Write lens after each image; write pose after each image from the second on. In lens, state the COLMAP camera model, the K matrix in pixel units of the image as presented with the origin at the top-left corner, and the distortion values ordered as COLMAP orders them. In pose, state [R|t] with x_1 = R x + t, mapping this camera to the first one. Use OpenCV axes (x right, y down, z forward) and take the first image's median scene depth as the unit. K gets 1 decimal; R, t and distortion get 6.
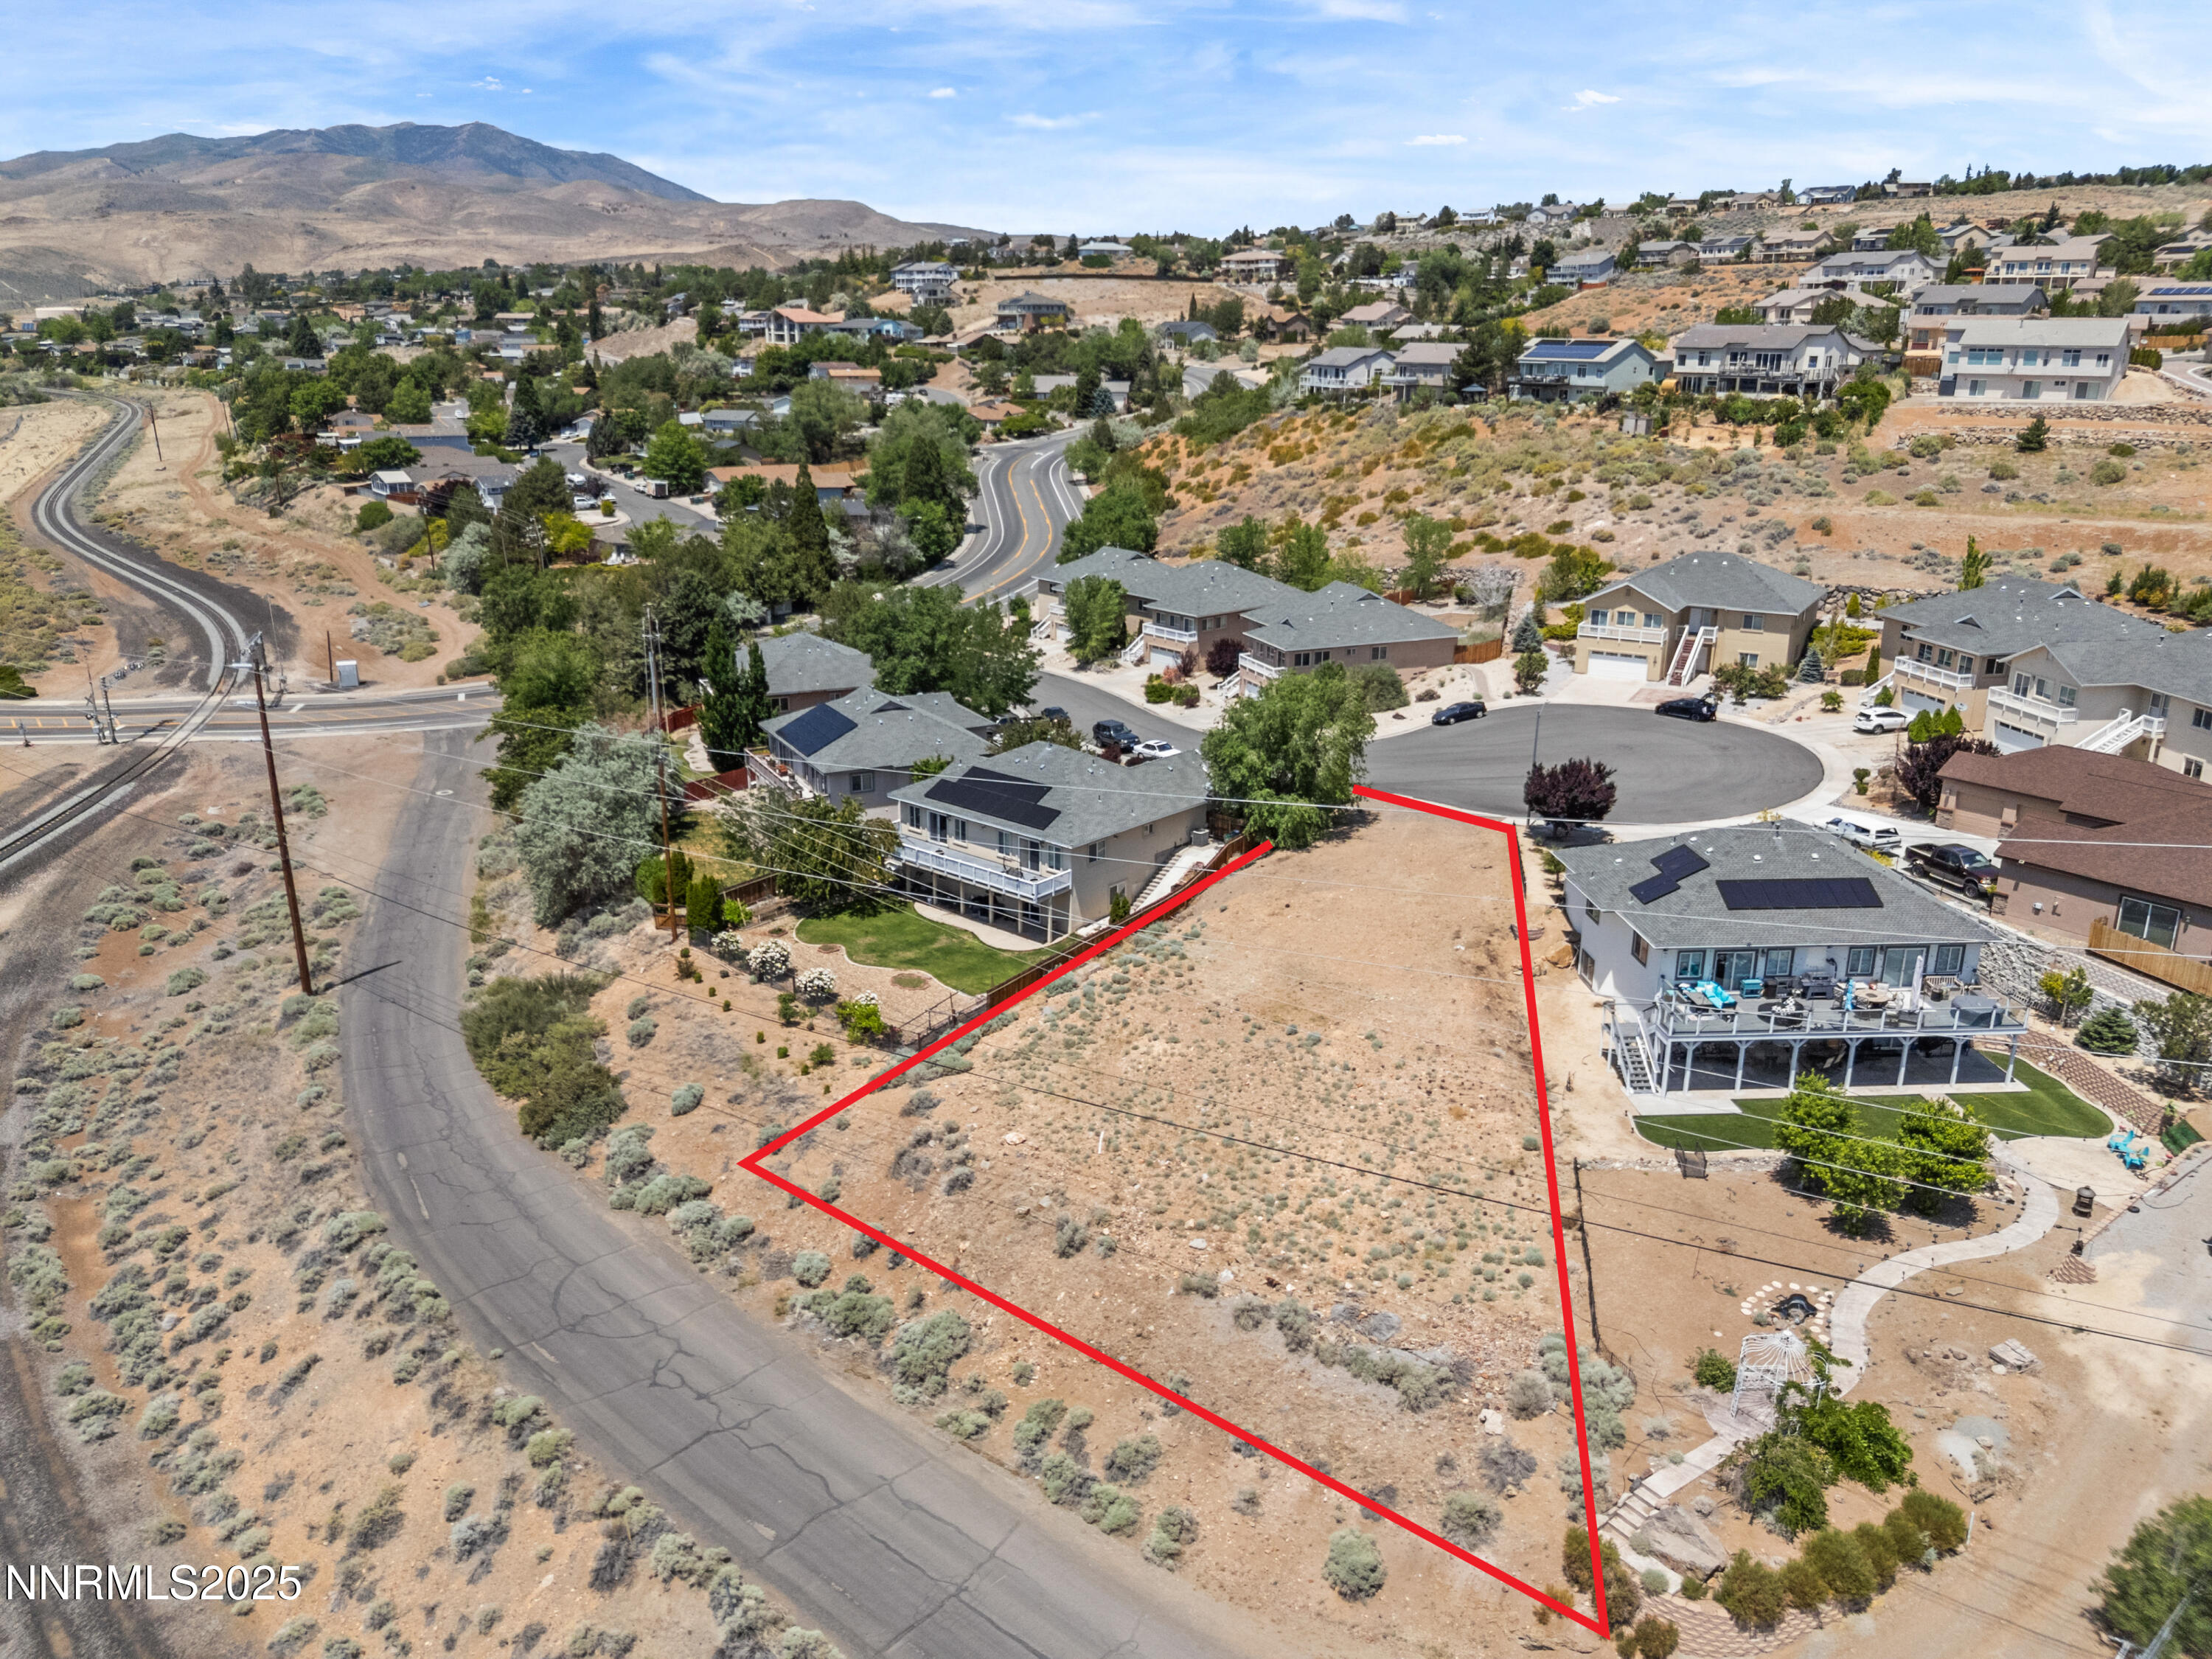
lens RADIAL K [[1617.1, 0, 1107.2], [0, 1617.1, 830.0], [0, 0, 1]] dist [0.090442, -0.102883]
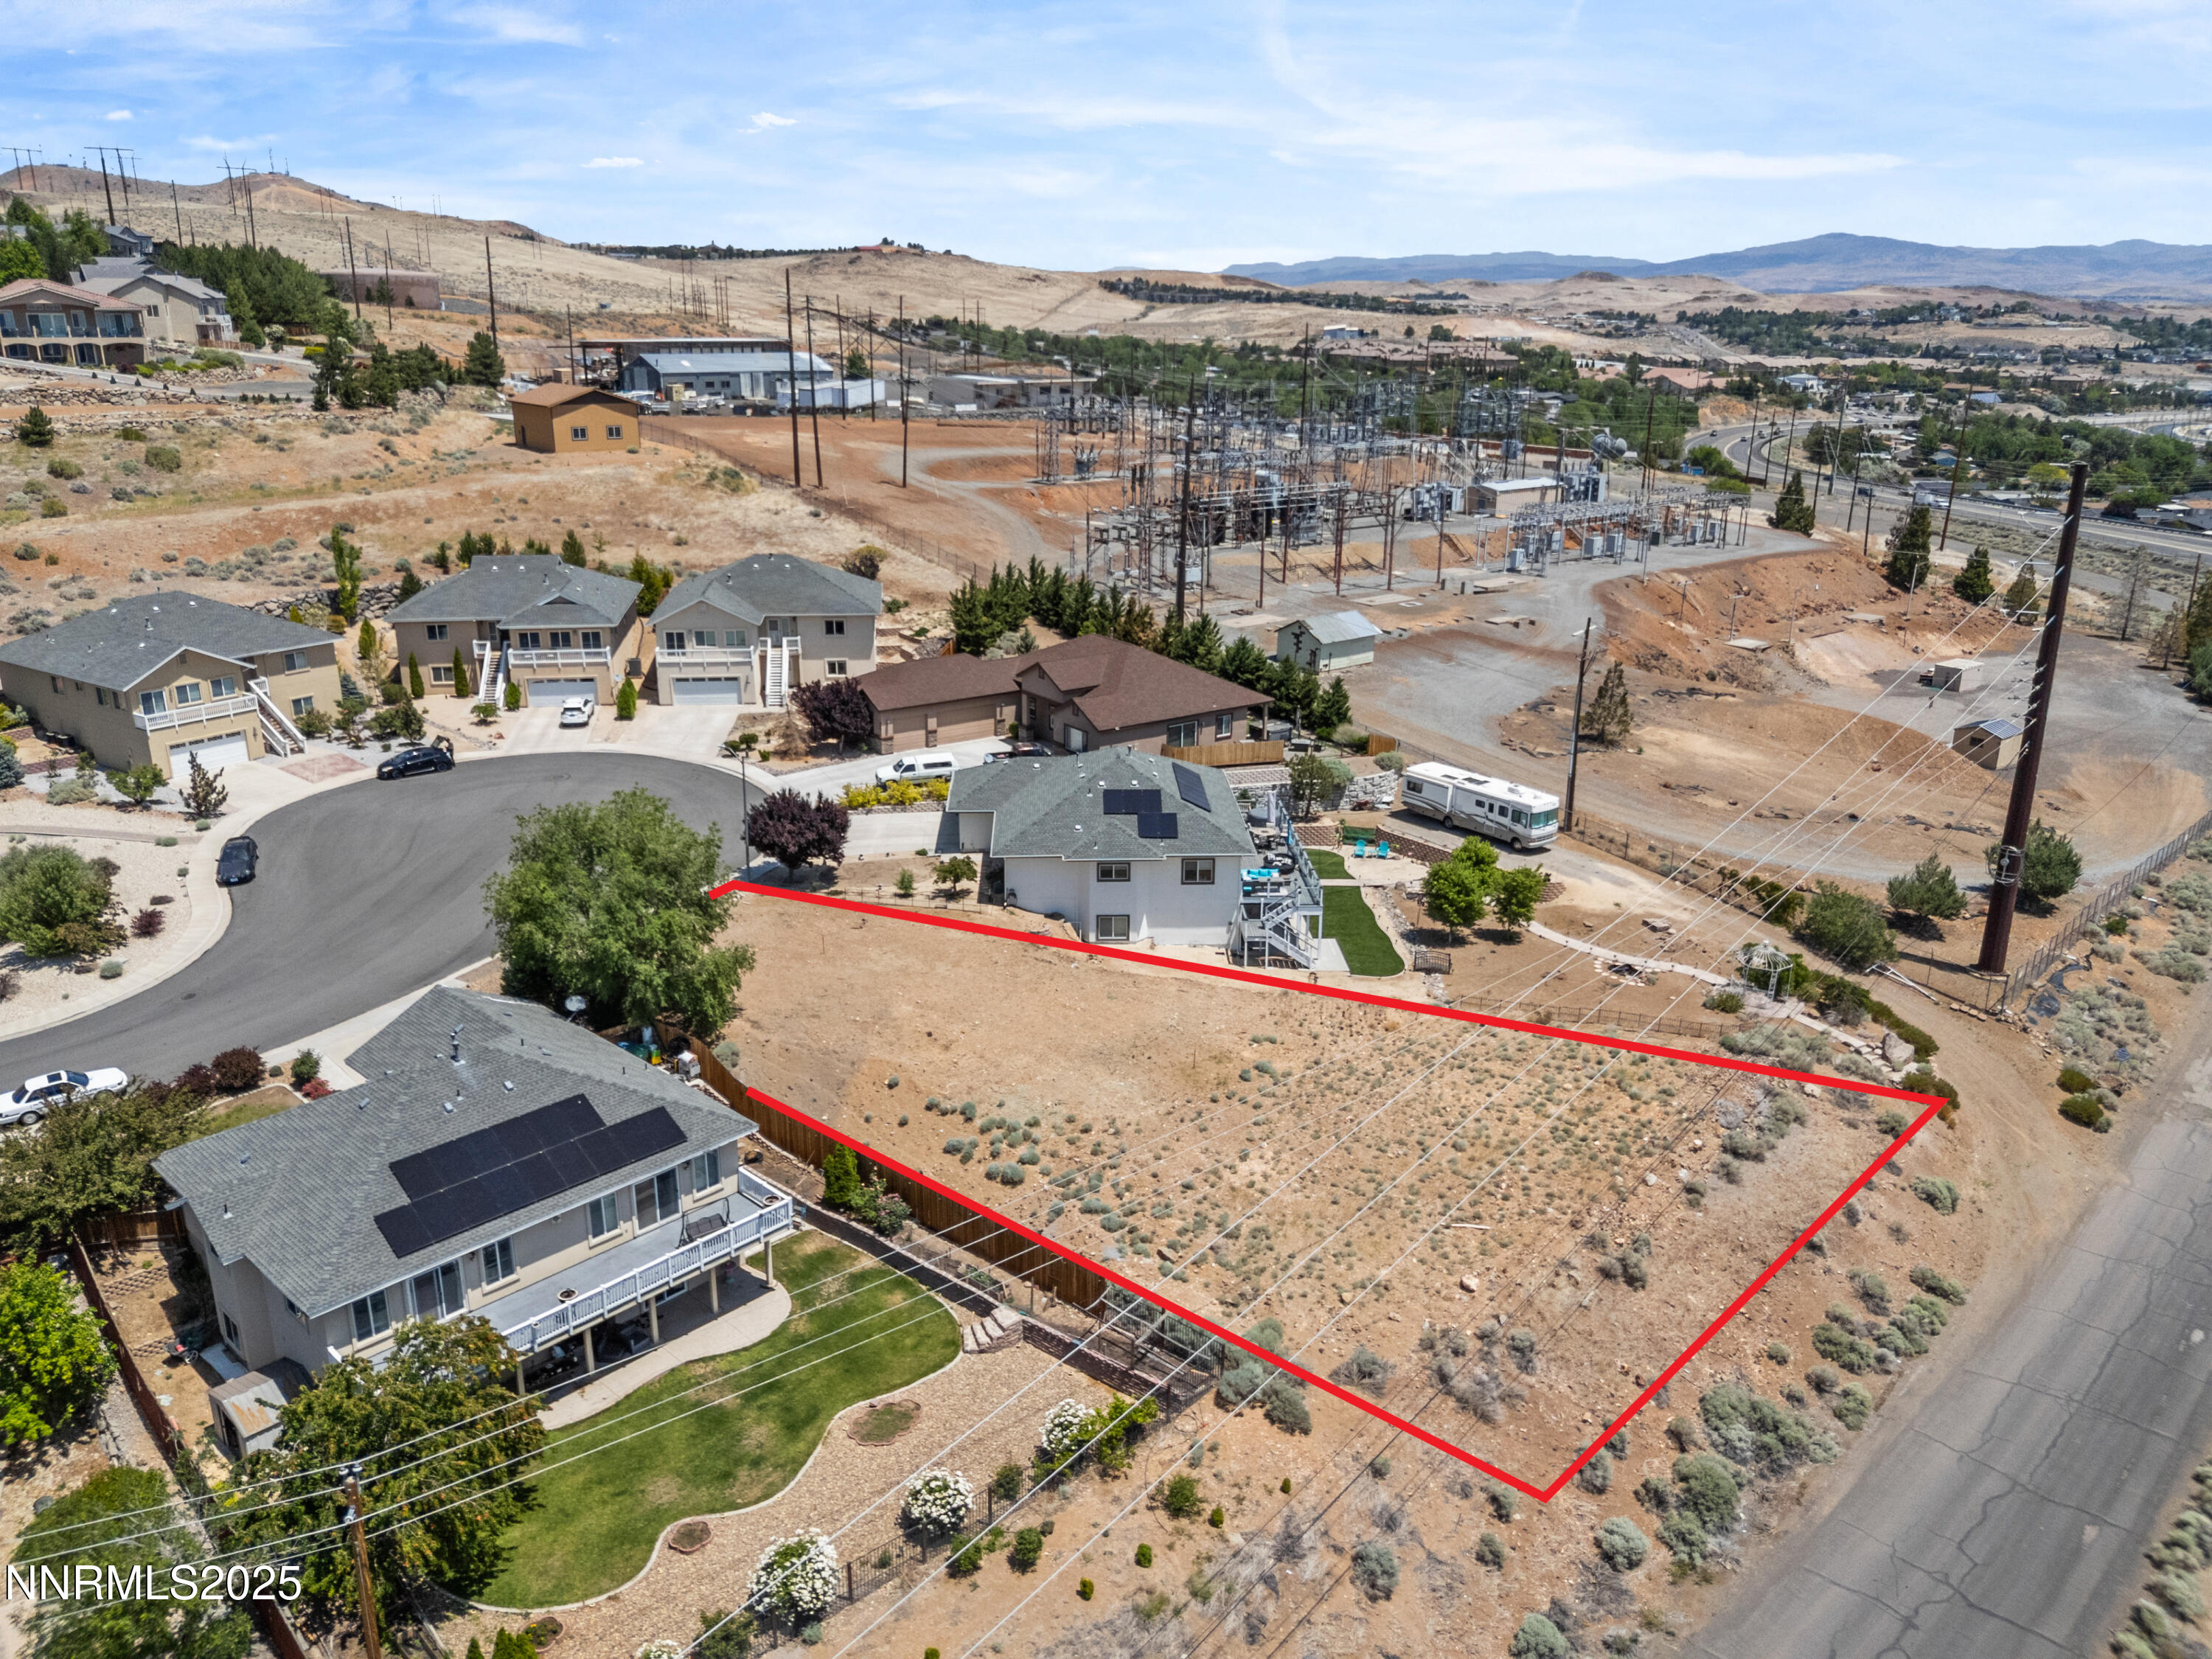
lens RADIAL K [[1617.1, 0, 1107.2], [0, 1617.1, 830.0], [0, 0, 1]] dist [0.090442, -0.102883]
pose [[0.032654, -0.311565, 0.949664, -0.250531], [0.295653, 0.910658, 0.288602, -0.102046], [-0.954737, 0.271346, 0.121852, 0.319964]]
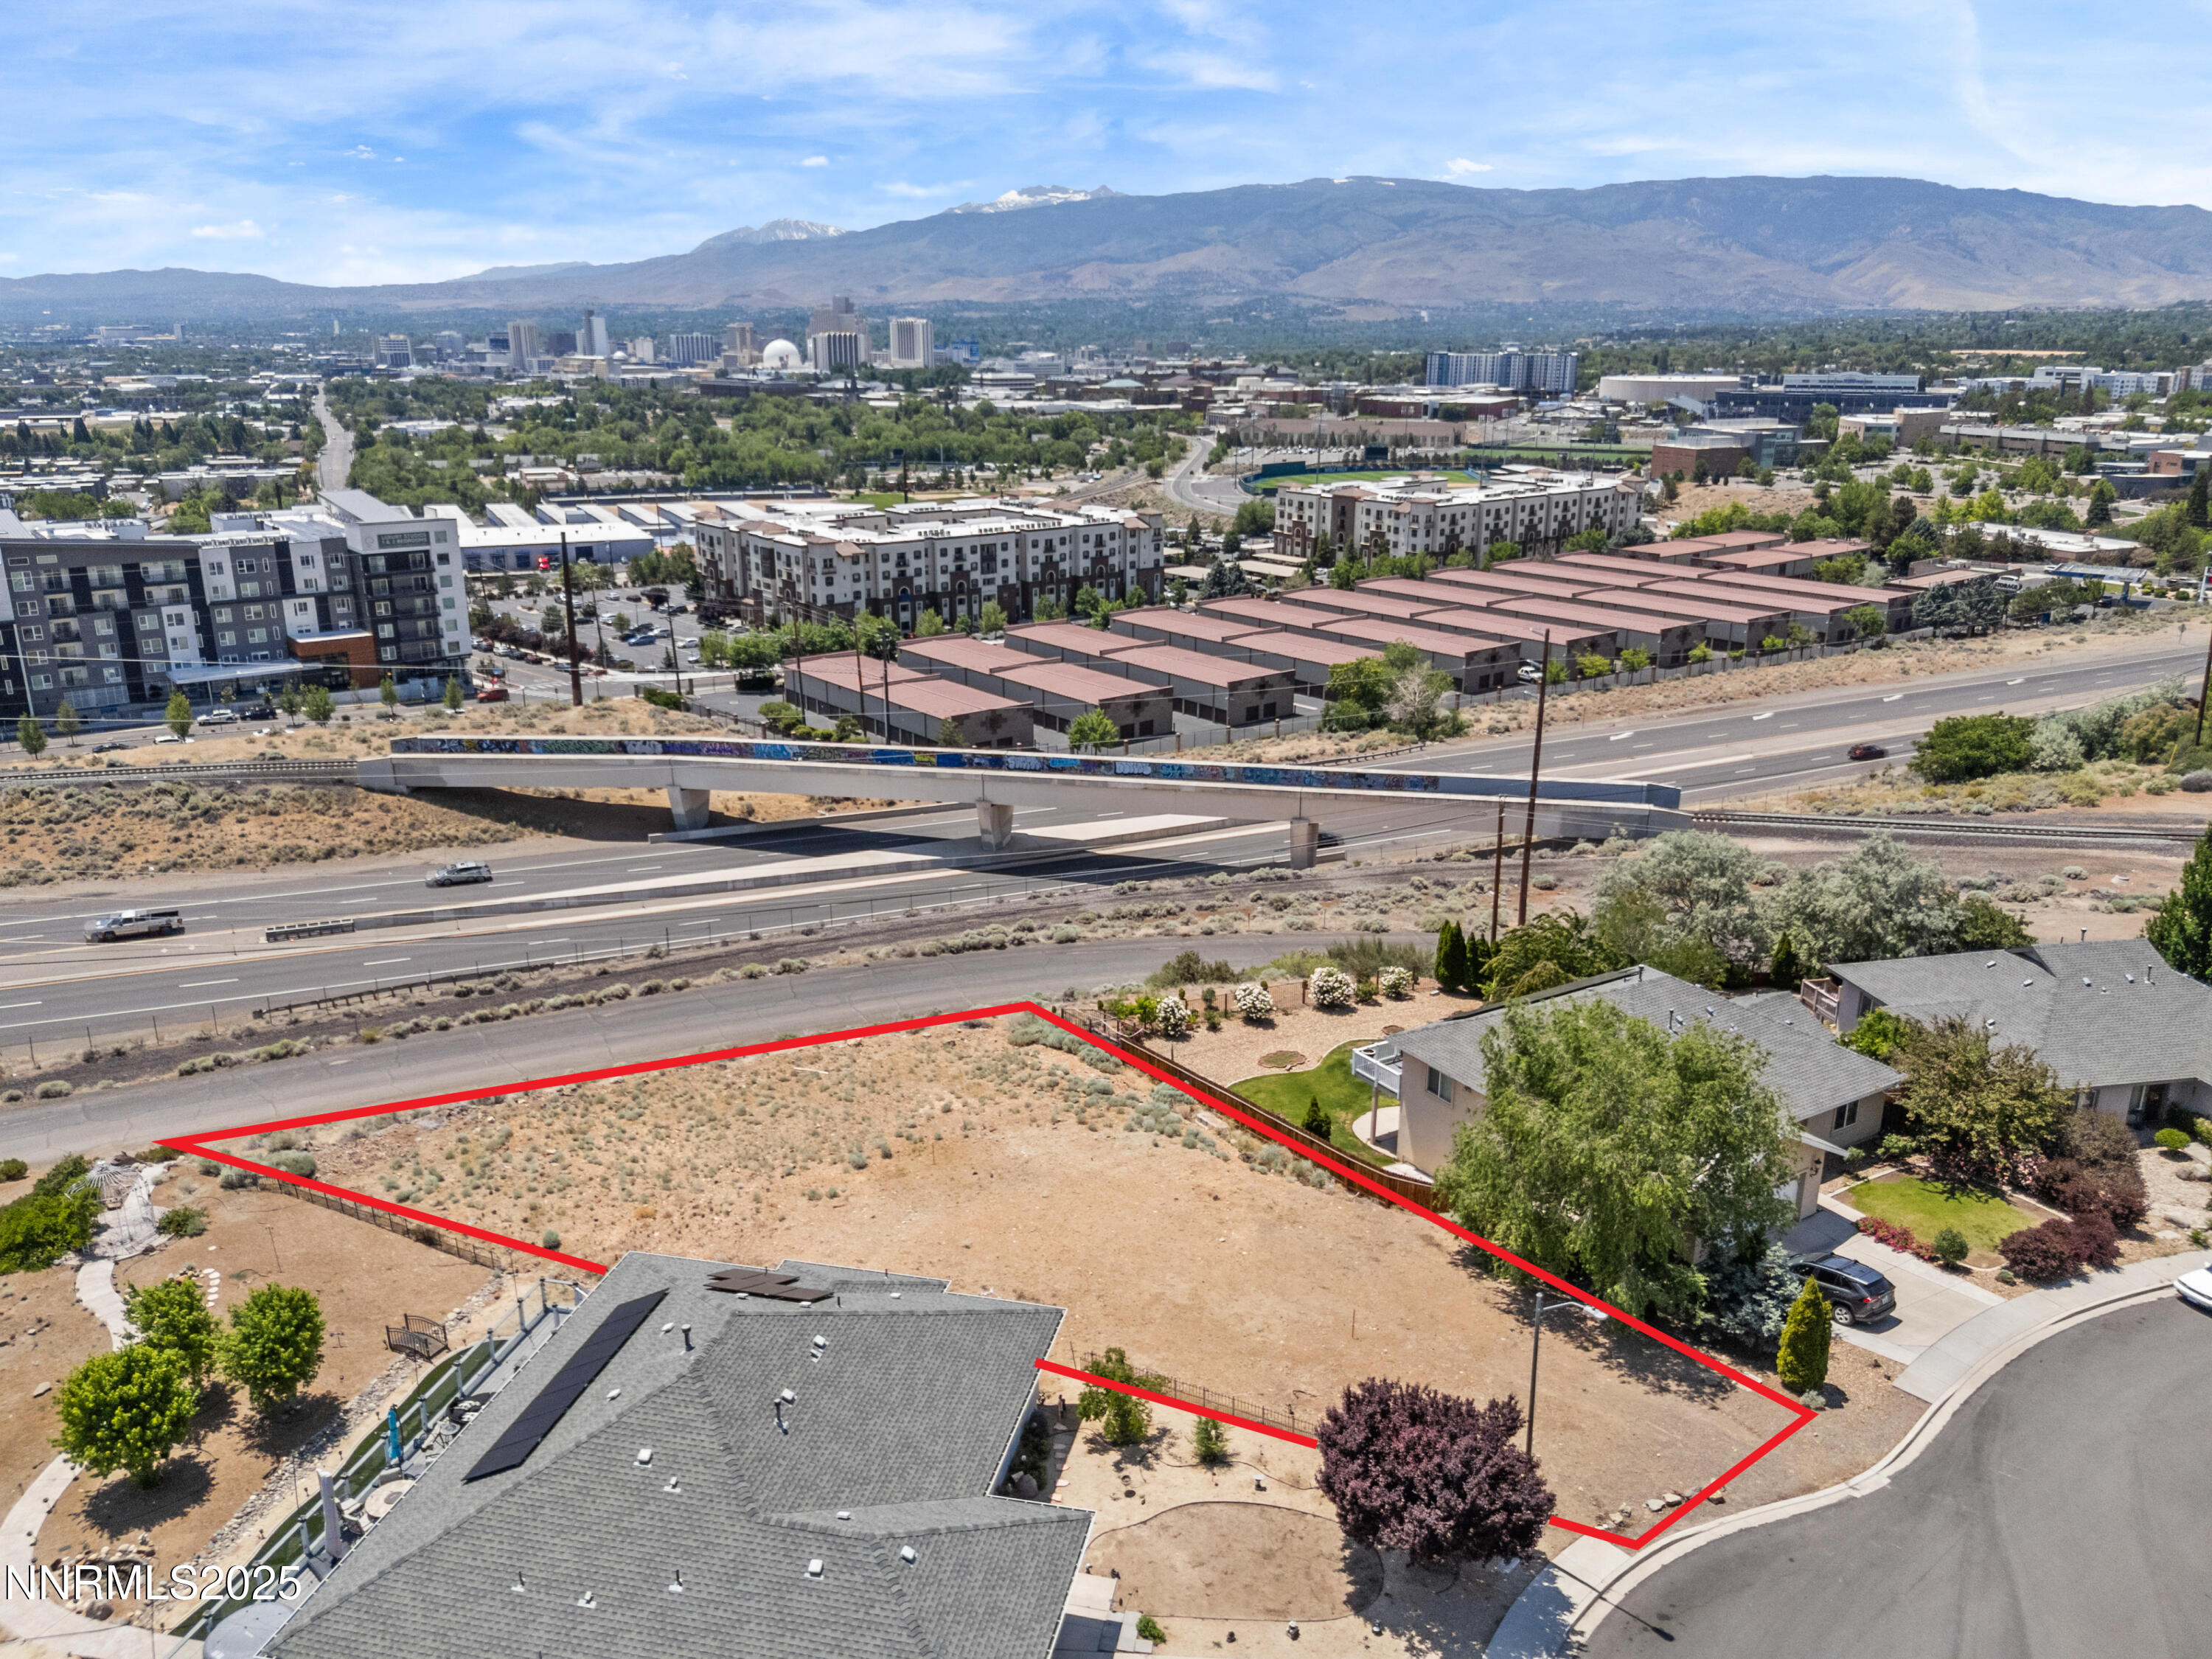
lens RADIAL K [[1617.1, 0, 1107.2], [0, 1617.1, 830.0], [0, 0, 1]] dist [0.090442, -0.102883]
pose [[-0.288505, 0.281382, -0.915199, 0.286187], [-0.293452, 0.883858, 0.364253, -0.131086], [0.911400, 0.373656, -0.172426, 0.412582]]
